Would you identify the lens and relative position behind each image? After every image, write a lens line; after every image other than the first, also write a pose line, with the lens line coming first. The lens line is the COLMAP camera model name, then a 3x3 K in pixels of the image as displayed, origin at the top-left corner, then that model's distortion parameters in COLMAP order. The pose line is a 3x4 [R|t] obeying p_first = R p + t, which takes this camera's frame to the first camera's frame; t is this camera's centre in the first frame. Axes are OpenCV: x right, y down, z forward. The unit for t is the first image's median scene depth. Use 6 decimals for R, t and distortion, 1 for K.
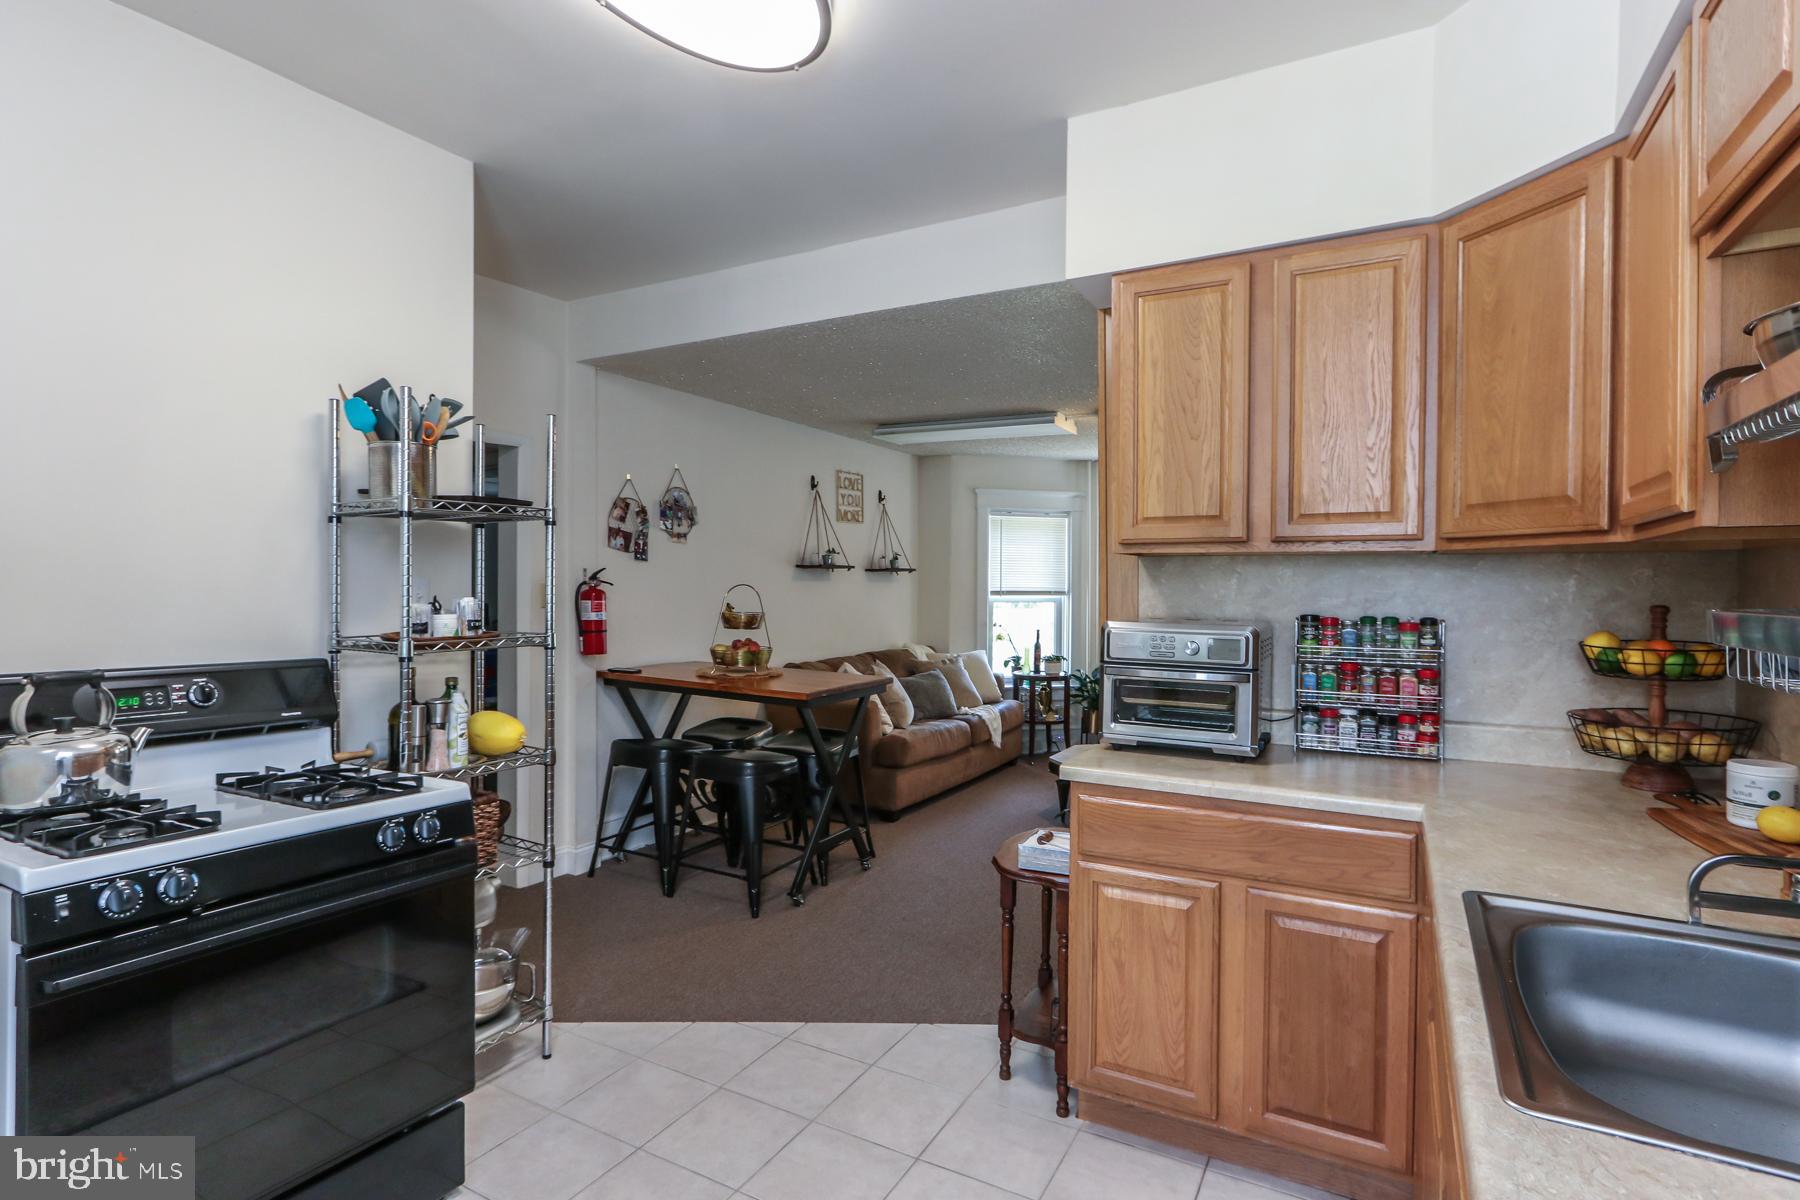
lens RADIAL K [[908.7, 0, 878.2], [0, 908.7, 594.6], [0, 0, 1]] dist [0.000952, 0.000041]
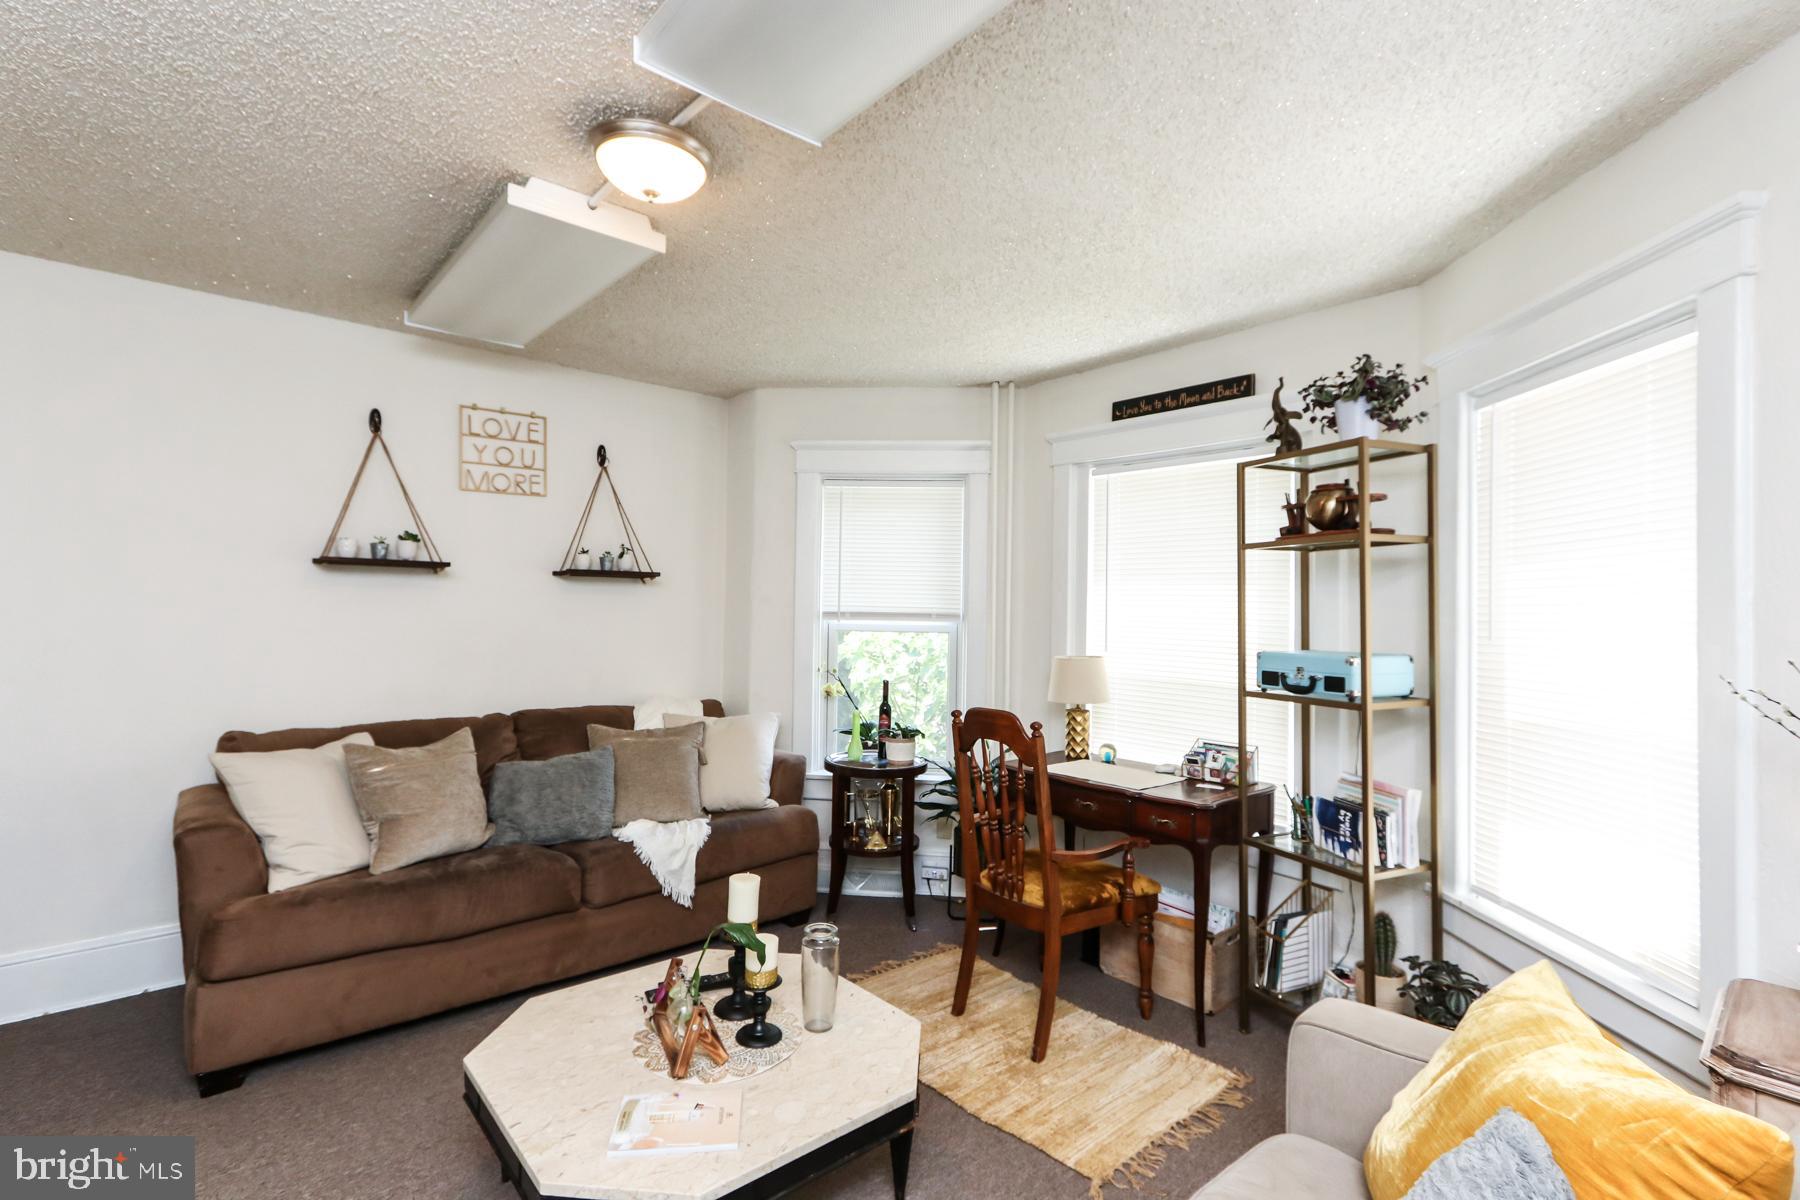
lens RADIAL K [[825.2, 0, 870.5], [0, 825.2, 596.0], [0, 0, 1]] dist [-0.002448, -0.000332]
pose [[0.938158, 0.005864, -0.346159, 0.541783], [-0.016010, 0.999522, -0.026458, -0.000469], [0.345838, 0.030364, 0.937803, 0.792858]]
